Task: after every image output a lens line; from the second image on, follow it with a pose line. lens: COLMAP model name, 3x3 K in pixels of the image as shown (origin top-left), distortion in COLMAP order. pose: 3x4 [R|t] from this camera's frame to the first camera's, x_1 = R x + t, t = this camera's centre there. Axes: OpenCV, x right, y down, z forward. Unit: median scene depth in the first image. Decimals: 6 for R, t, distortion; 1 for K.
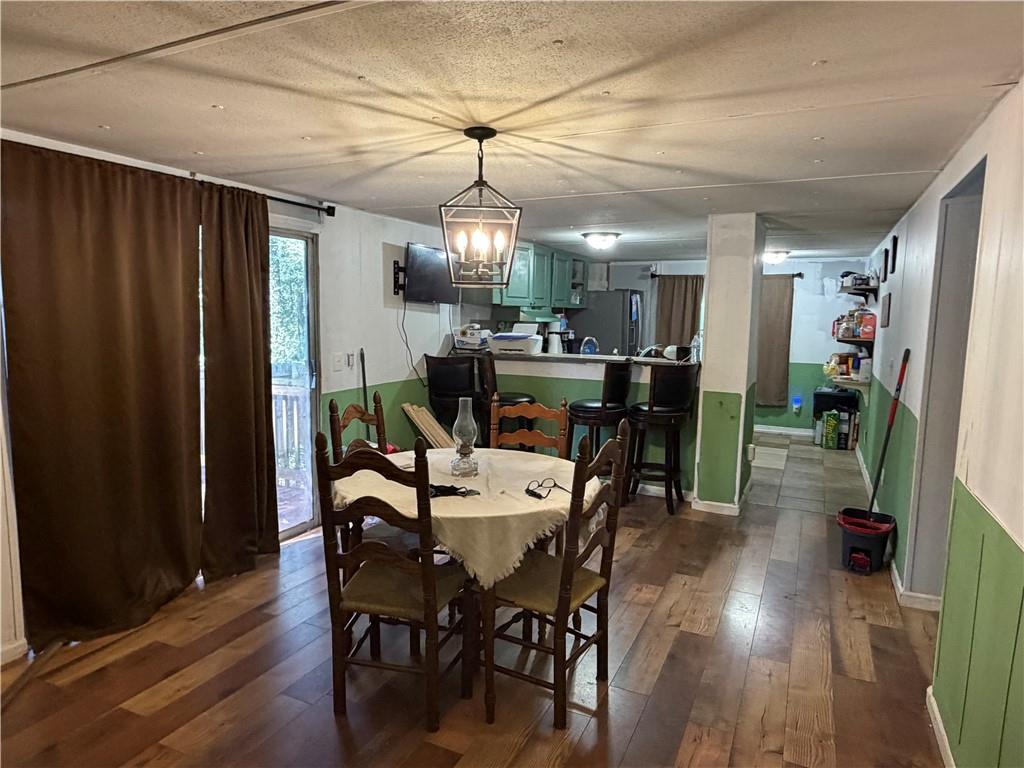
lens RADIAL K [[629.0, 0, 512.7], [0, 629.0, 387.9], [0, 0, 1]] dist [0.000854, 0.002711]
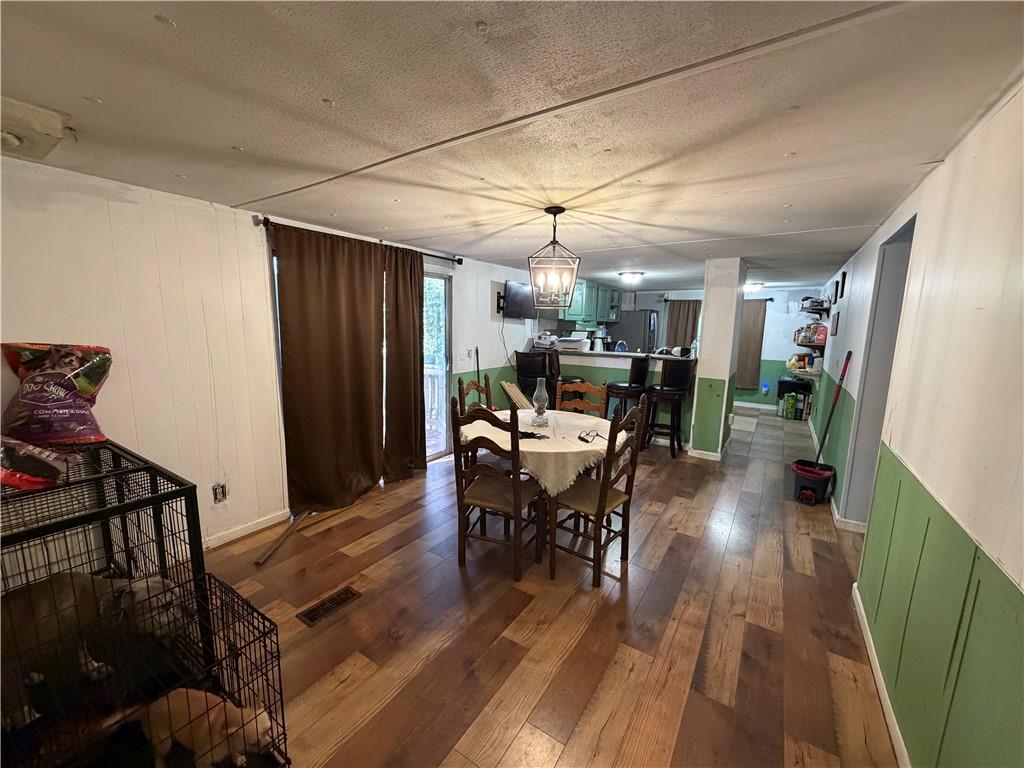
lens RADIAL K [[411.5, 0, 506.3], [0, 411.5, 385.3], [0, 0, 1]] dist [0.000833, 0.000037]
pose [[0.989620, 0.024493, -0.141606, -0.014086], [-0.020524, 0.999356, 0.029417, 0.005126], [0.142235, -0.026205, 0.989486, -0.045974]]
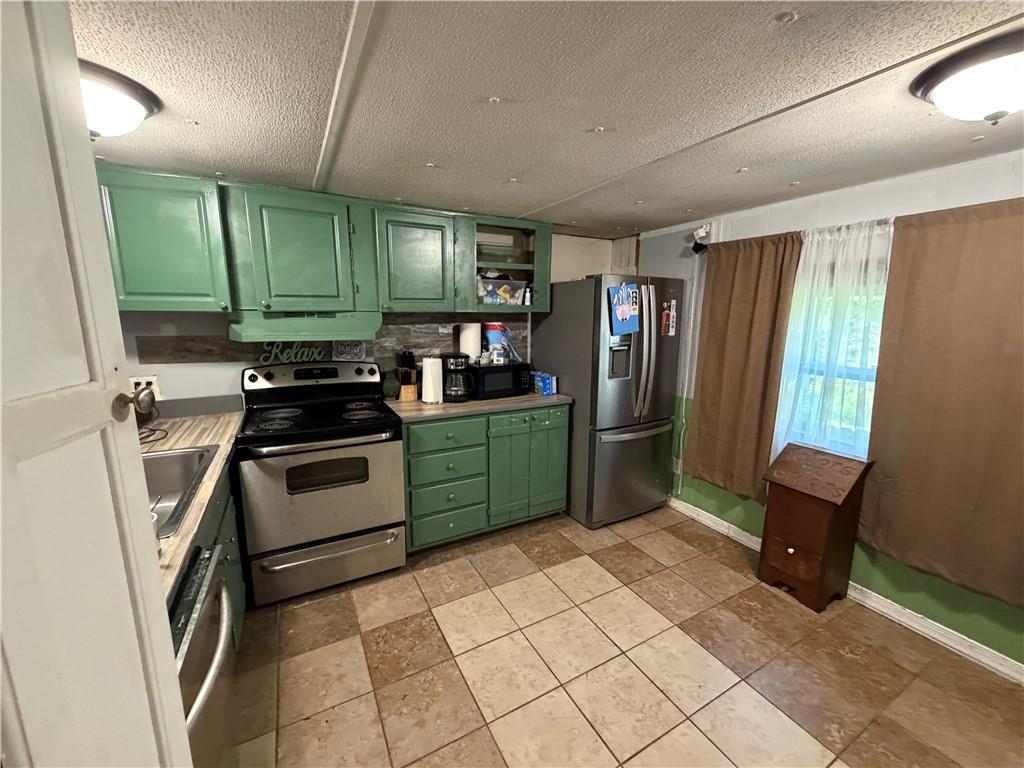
lens RADIAL K [[411.5, 0, 514.7], [0, 411.5, 383.9], [0, 0, 1]] dist [0.000833, 0.000037]
pose [[0.812390, 0.080370, -0.577549, 0.406574], [-0.046668, 0.996240, 0.072990, -0.118525], [0.581244, -0.032344, 0.813087, 0.872572]]
